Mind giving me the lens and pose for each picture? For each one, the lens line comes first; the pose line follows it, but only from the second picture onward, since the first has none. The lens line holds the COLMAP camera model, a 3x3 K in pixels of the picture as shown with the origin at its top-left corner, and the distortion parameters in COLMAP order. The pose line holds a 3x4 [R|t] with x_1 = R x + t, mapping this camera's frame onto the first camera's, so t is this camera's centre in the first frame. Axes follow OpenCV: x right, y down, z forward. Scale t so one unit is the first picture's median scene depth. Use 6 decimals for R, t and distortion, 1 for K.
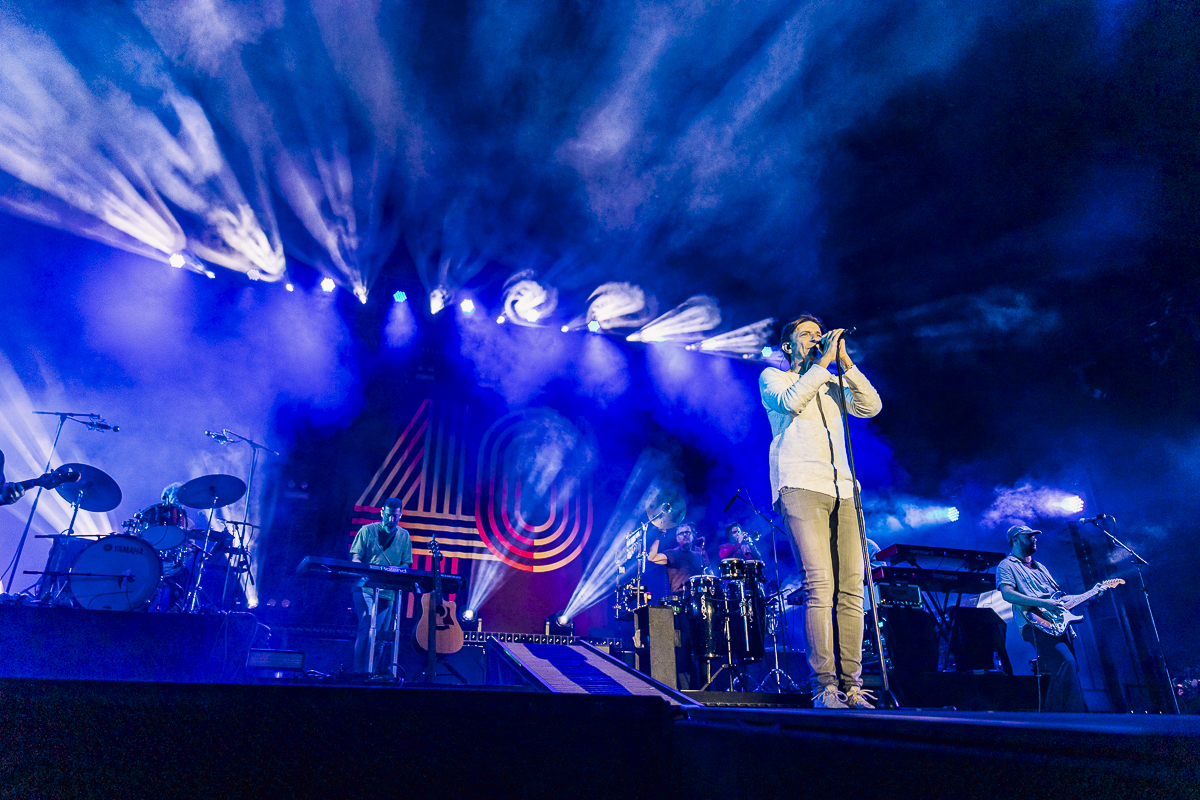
lens RADIAL K [[822.8, 0, 597.7], [0, 822.8, 395.2], [0, 0, 1]] dist [0.002881, 0.012877]
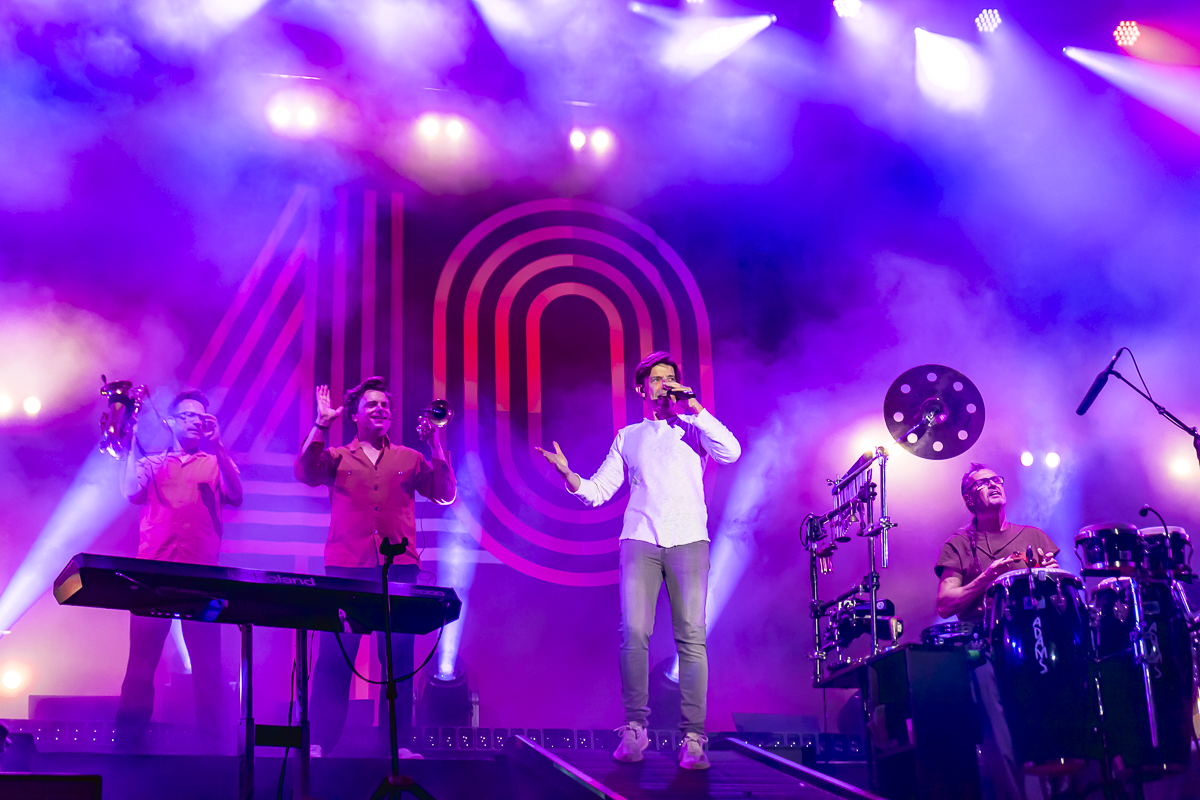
lens RADIAL K [[1926.0, 0, 570.8], [0, 1926.0, 394.0], [0, 0, 1]] dist [-0.002713, 0.000000]
pose [[0.997718, -0.041308, -0.053409, -0.045974], [0.046708, 0.993461, 0.104179, 0.024457], [0.048757, -0.106436, 0.993123, 0.059014]]
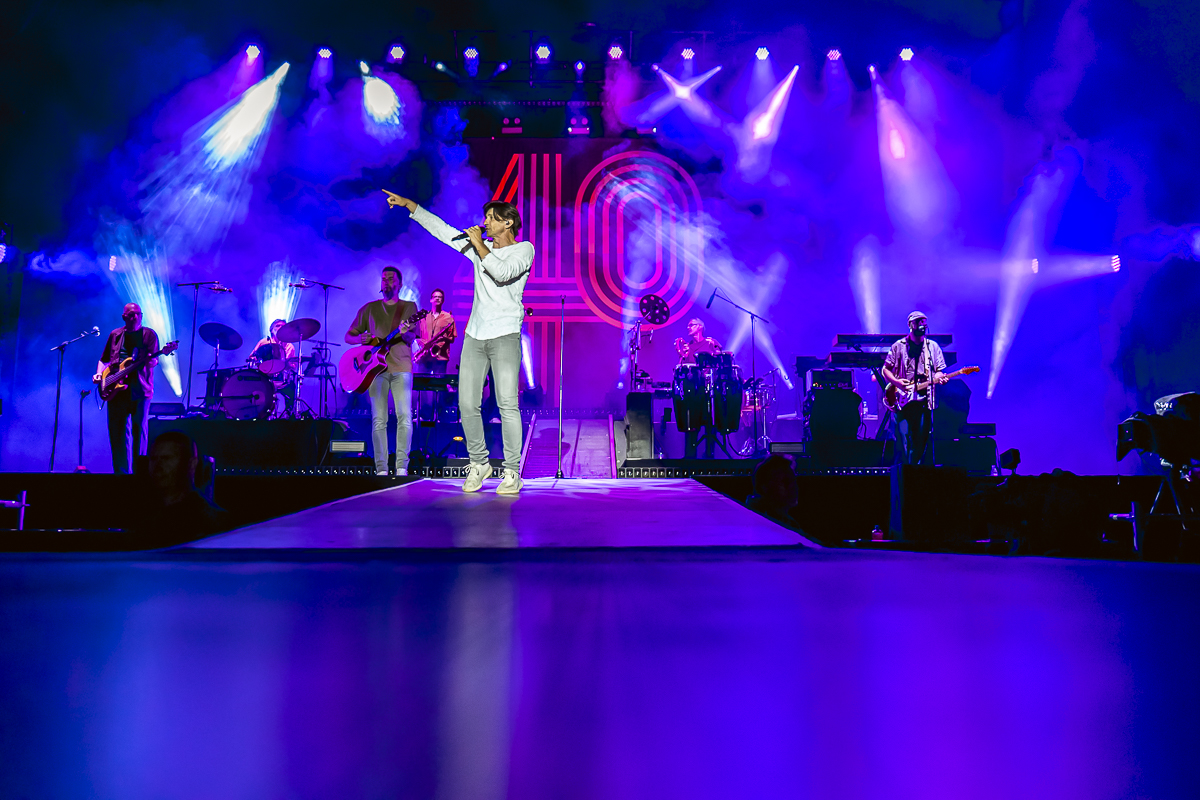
lens RADIAL K [[1437.8, 0, 608.6], [0, 1437.8, 259.0], [0, 0, 1]] dist [-0.012776, 0.000000]
pose [[0.958096, -0.056990, -0.280722, 0.621659], [0.119969, 0.969752, 0.212578, -0.389114], [0.260116, -0.237347, 0.935952, -0.952138]]
